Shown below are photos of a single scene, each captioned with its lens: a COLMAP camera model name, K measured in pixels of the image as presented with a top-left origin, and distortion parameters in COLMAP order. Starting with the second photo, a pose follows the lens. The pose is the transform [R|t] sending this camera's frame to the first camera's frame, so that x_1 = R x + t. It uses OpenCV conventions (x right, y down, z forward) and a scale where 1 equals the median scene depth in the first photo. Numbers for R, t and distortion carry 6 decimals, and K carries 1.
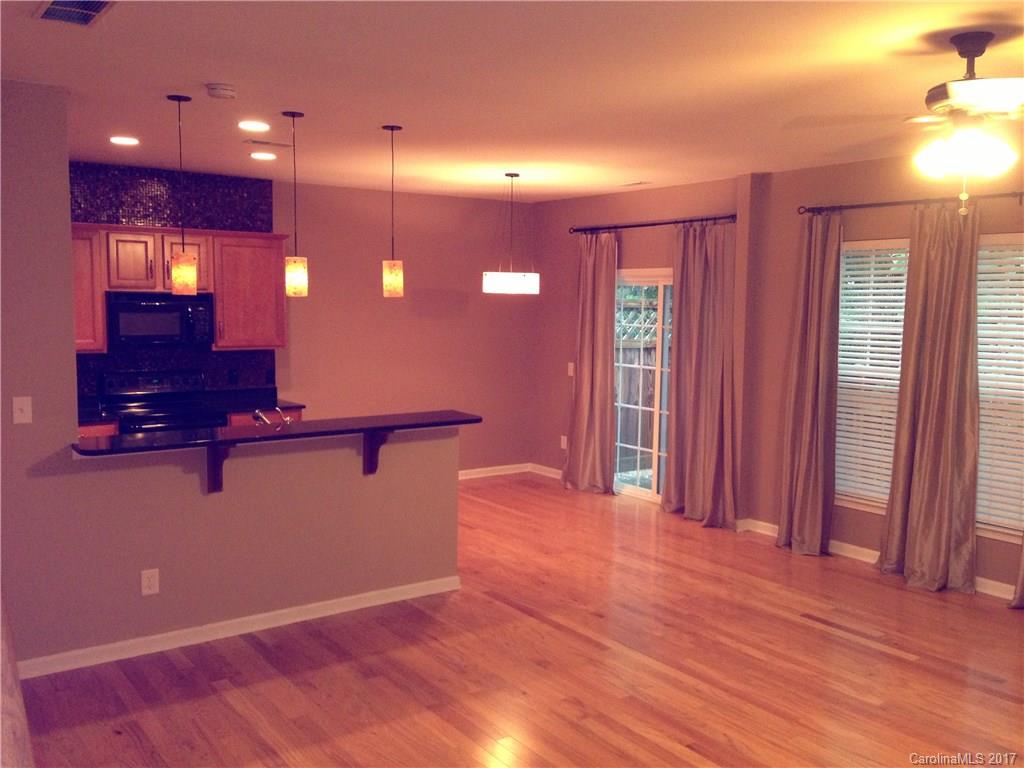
lens RADIAL K [[927.5, 0, 511.7], [0, 927.5, 379.6], [0, 0, 1]] dist [0.122664, -0.242686]
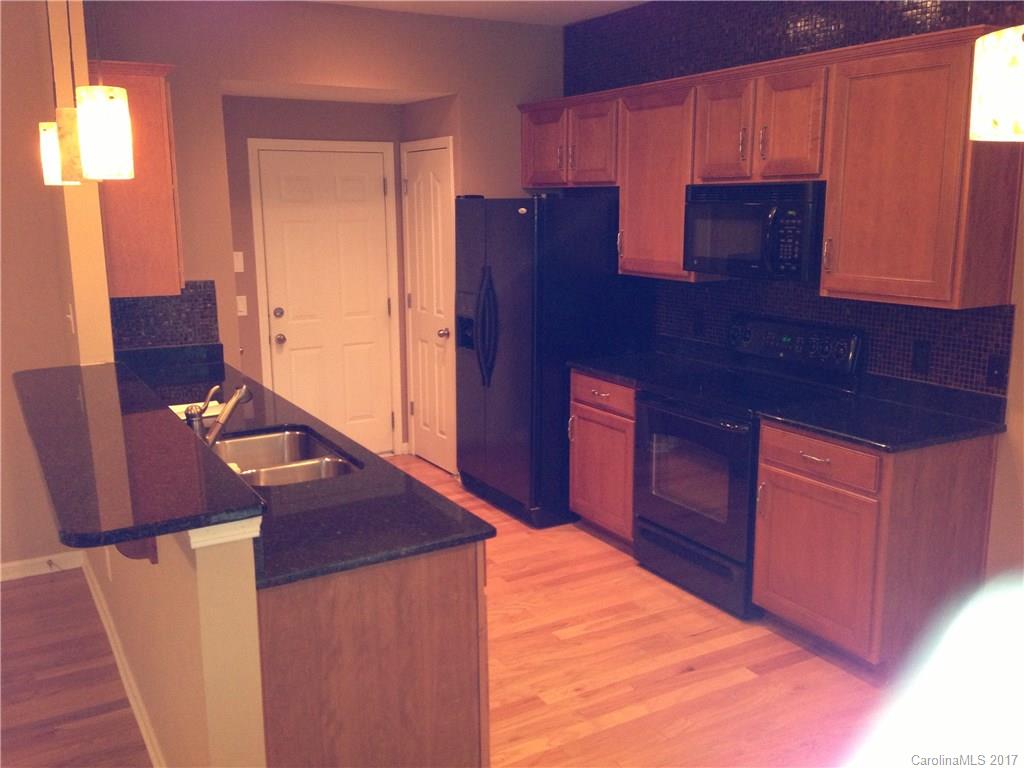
lens RADIAL K [[927.5, 0, 511.7], [0, 927.5, 379.6], [0, 0, 1]] dist [0.122664, -0.242686]
pose [[-0.087131, 0.182299, -0.979375, 0.207872], [-0.087612, 0.977902, 0.189820, -0.069793], [0.992337, 0.102344, -0.069234, 0.889245]]
